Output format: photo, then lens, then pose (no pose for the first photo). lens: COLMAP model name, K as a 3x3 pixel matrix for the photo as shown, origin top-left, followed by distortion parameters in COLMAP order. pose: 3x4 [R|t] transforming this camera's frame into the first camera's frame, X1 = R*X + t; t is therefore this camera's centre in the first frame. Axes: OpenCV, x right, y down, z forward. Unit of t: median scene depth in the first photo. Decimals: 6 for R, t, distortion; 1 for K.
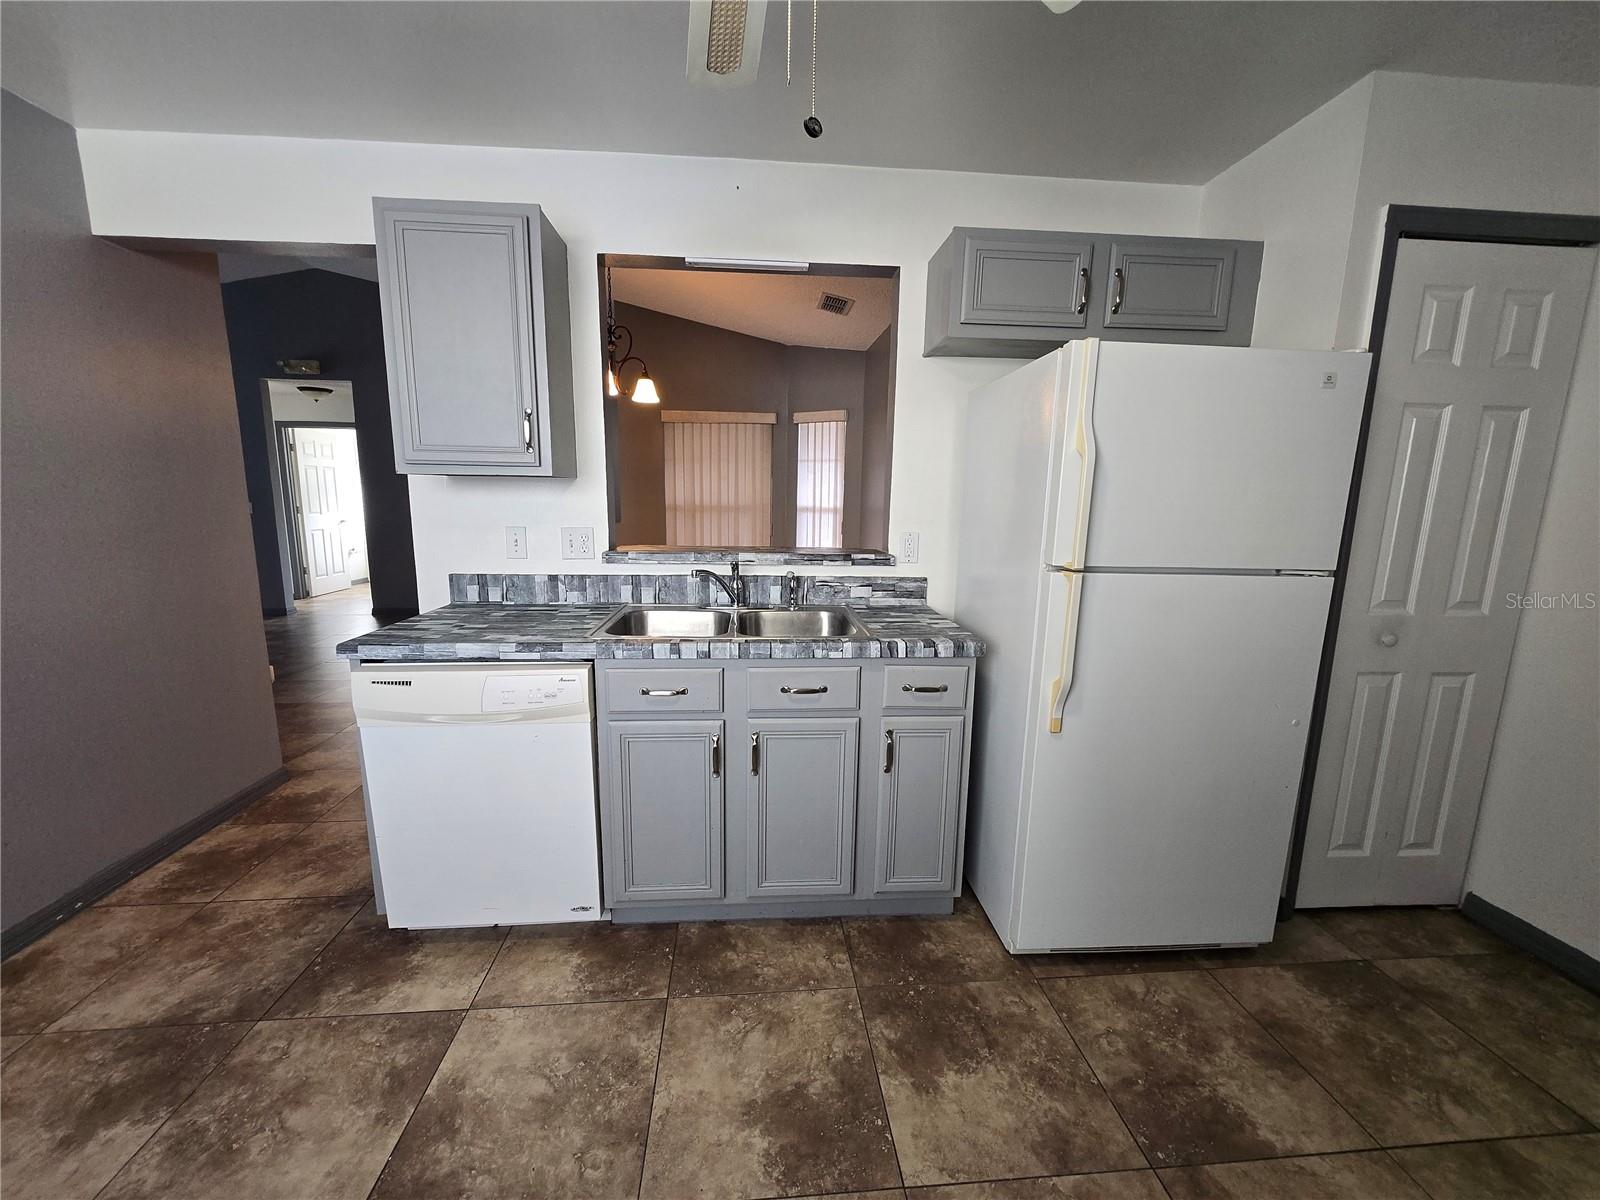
lens RADIAL K [[629.2, 0, 797.0], [0, 629.2, 604.2], [0, 0, 1]] dist [-0.003368, 0.001498]
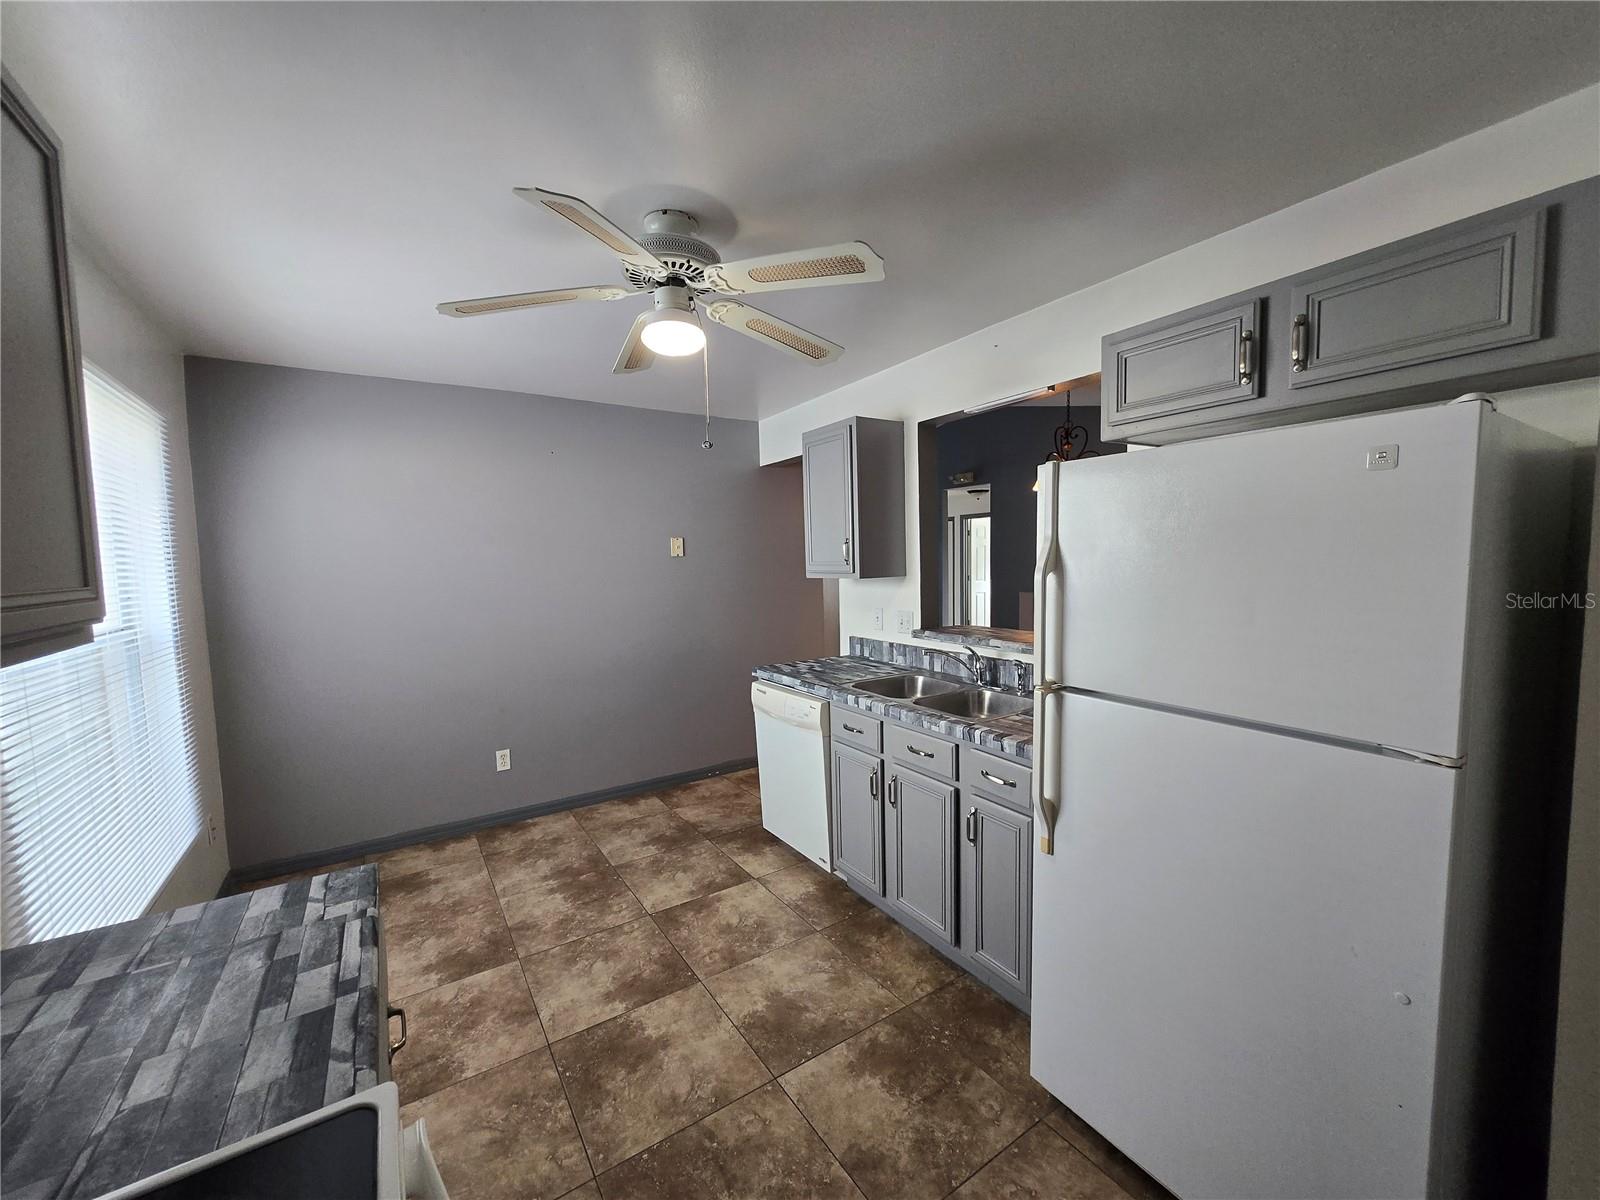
lens RADIAL K [[629.2, 0, 795.9], [0, 629.2, 606.5], [0, 0, 1]] dist [-0.003368, 0.001498]
pose [[0.473687, 0.043438, -0.879622, 0.981257], [-0.119097, 0.992768, -0.015110, -0.103073], [0.872603, 0.111918, 0.475434, 0.148559]]
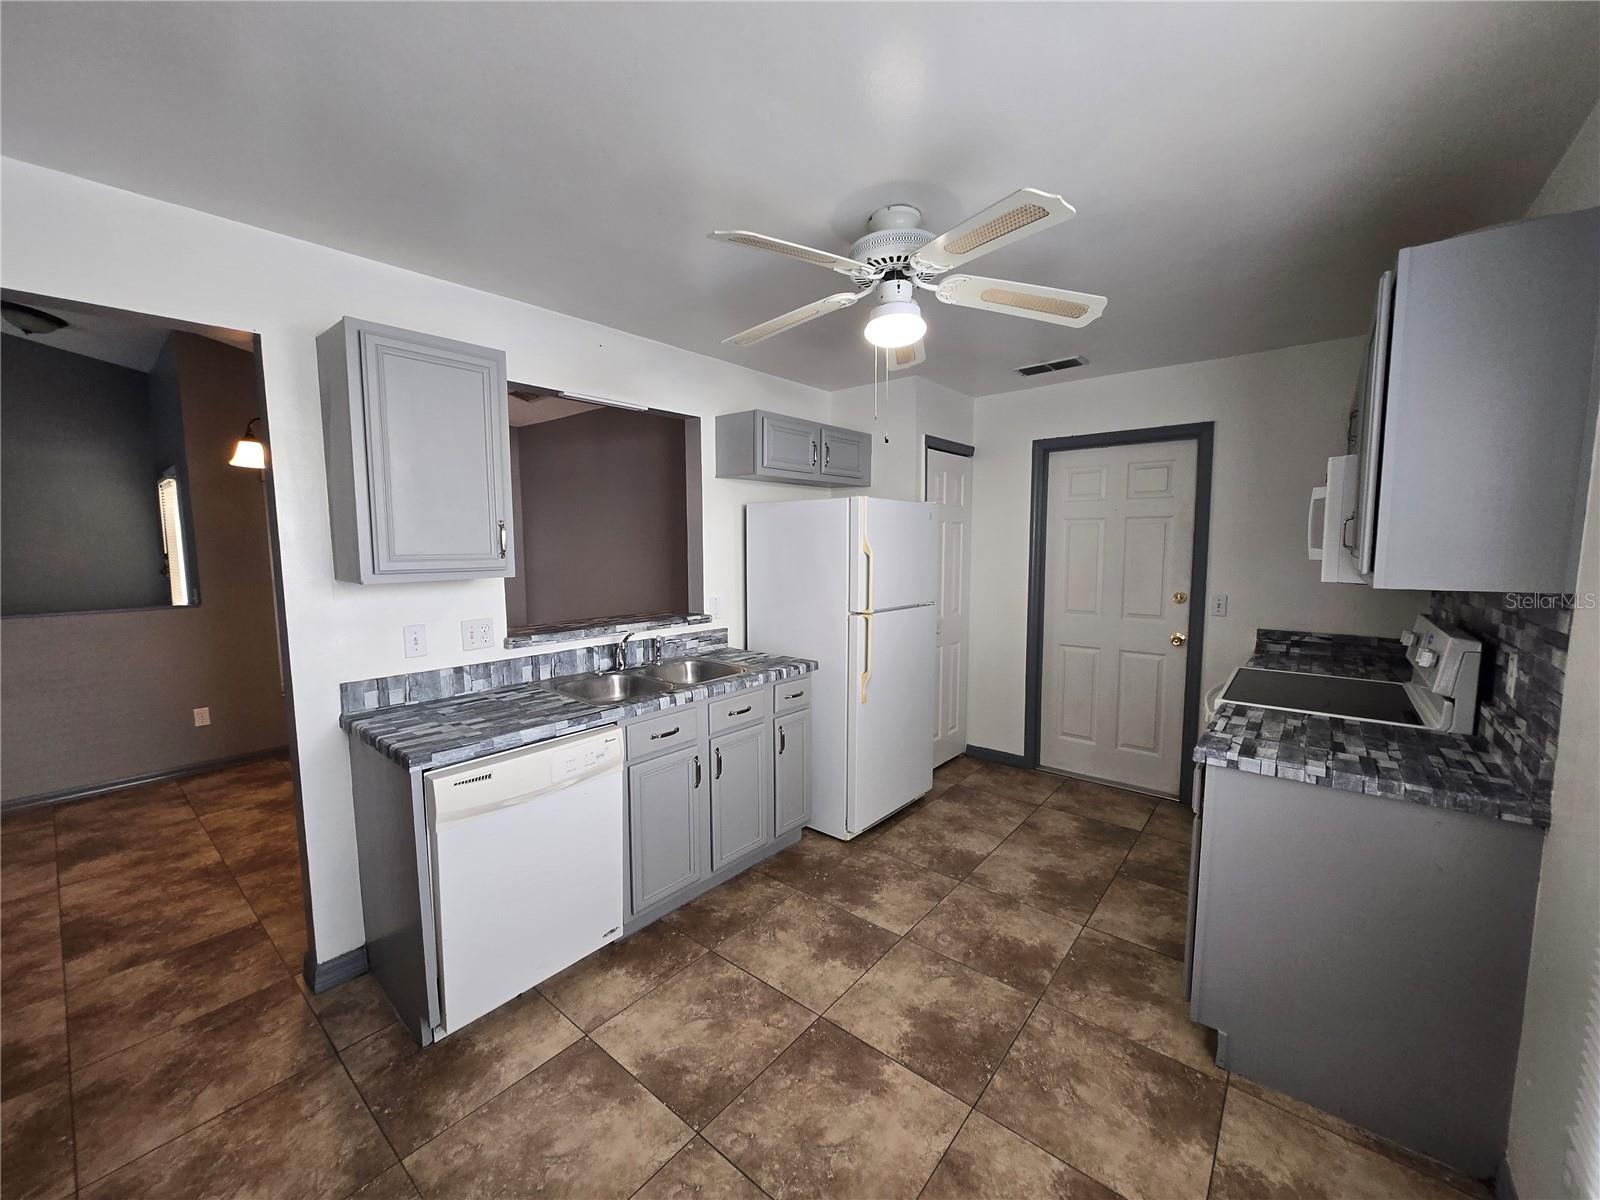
lens RADIAL K [[629.2, 0, 797.1], [0, 629.2, 605.1], [0, 0, 1]] dist [-0.003368, 0.001498]
pose [[0.701818, -0.091227, 0.706491, -0.916355], [0.134272, 0.990930, -0.005428, -0.085636], [-0.699587, 0.098672, 0.707702, -0.173070]]
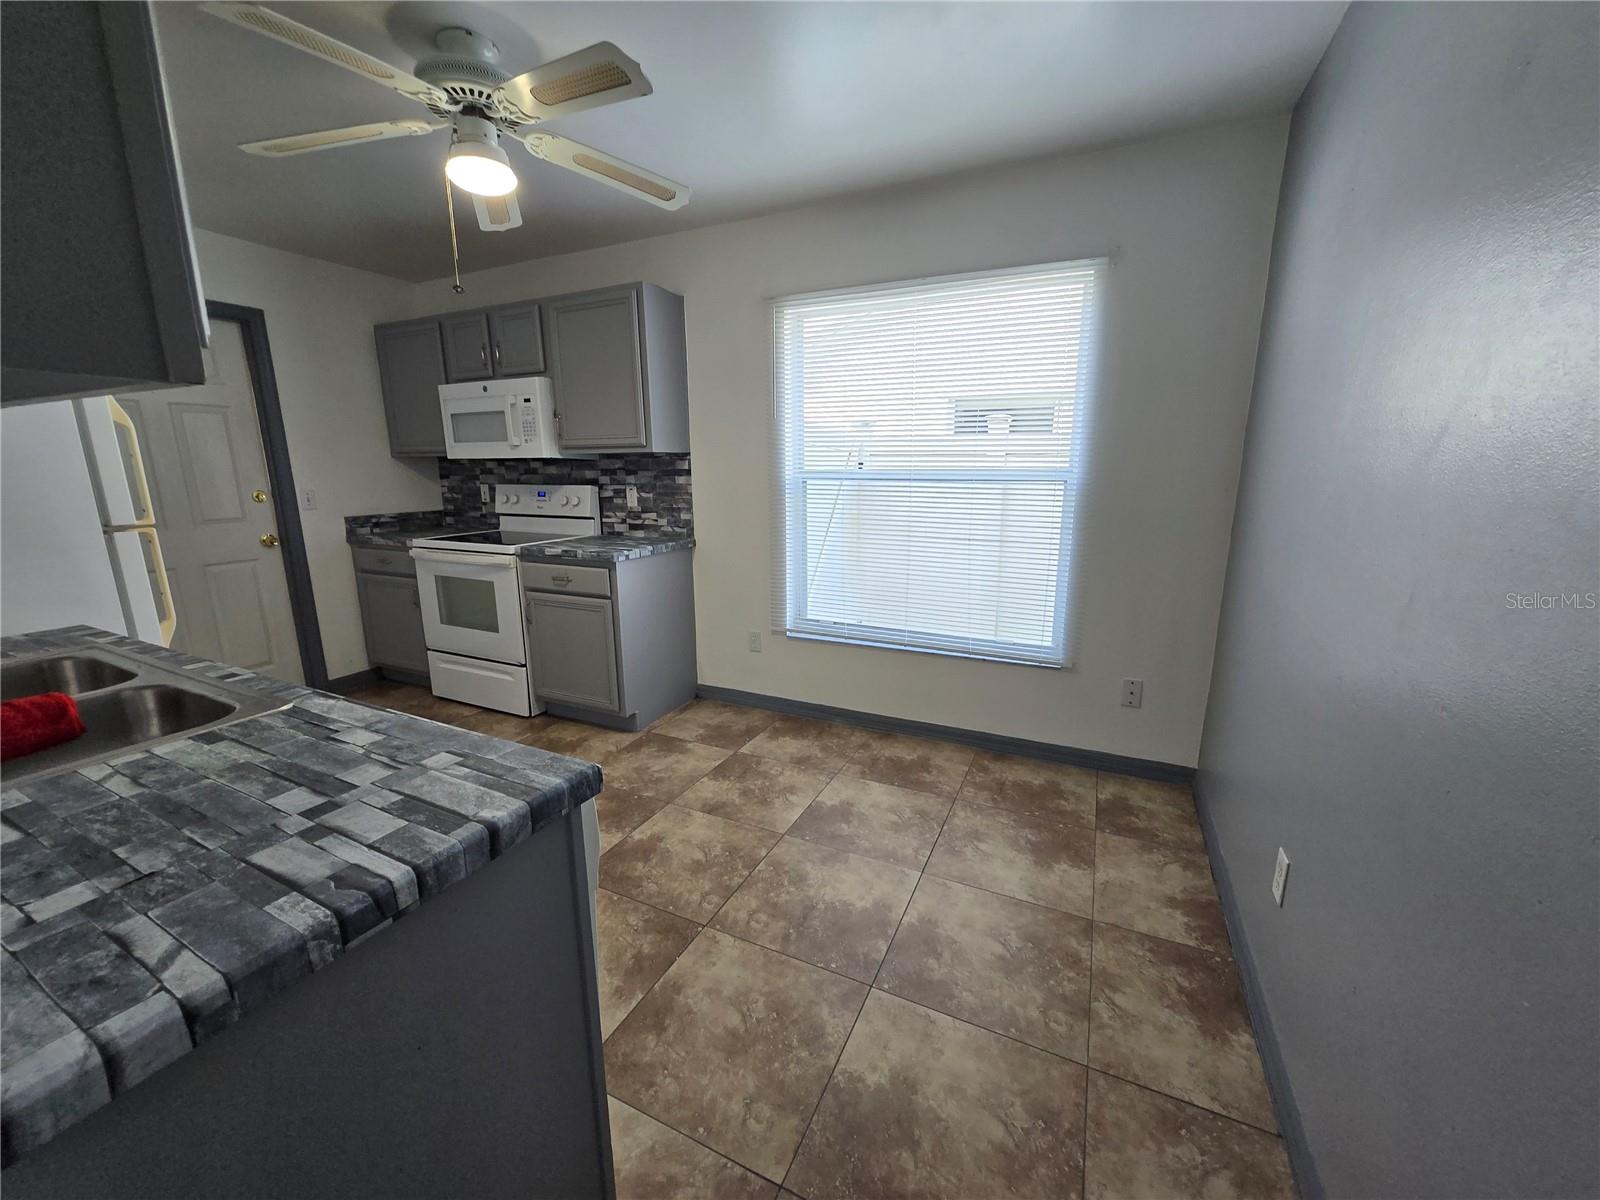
lens RADIAL K [[629.2, 0, 799.7], [0, 629.2, 598.3], [0, 0, 1]] dist [-0.003368, 0.001498]
pose [[-0.862506, -0.115440, 0.492705, -1.028890], [0.077094, 0.932293, 0.353391, -0.213602], [-0.500141, 0.342786, -0.795209, 1.188336]]
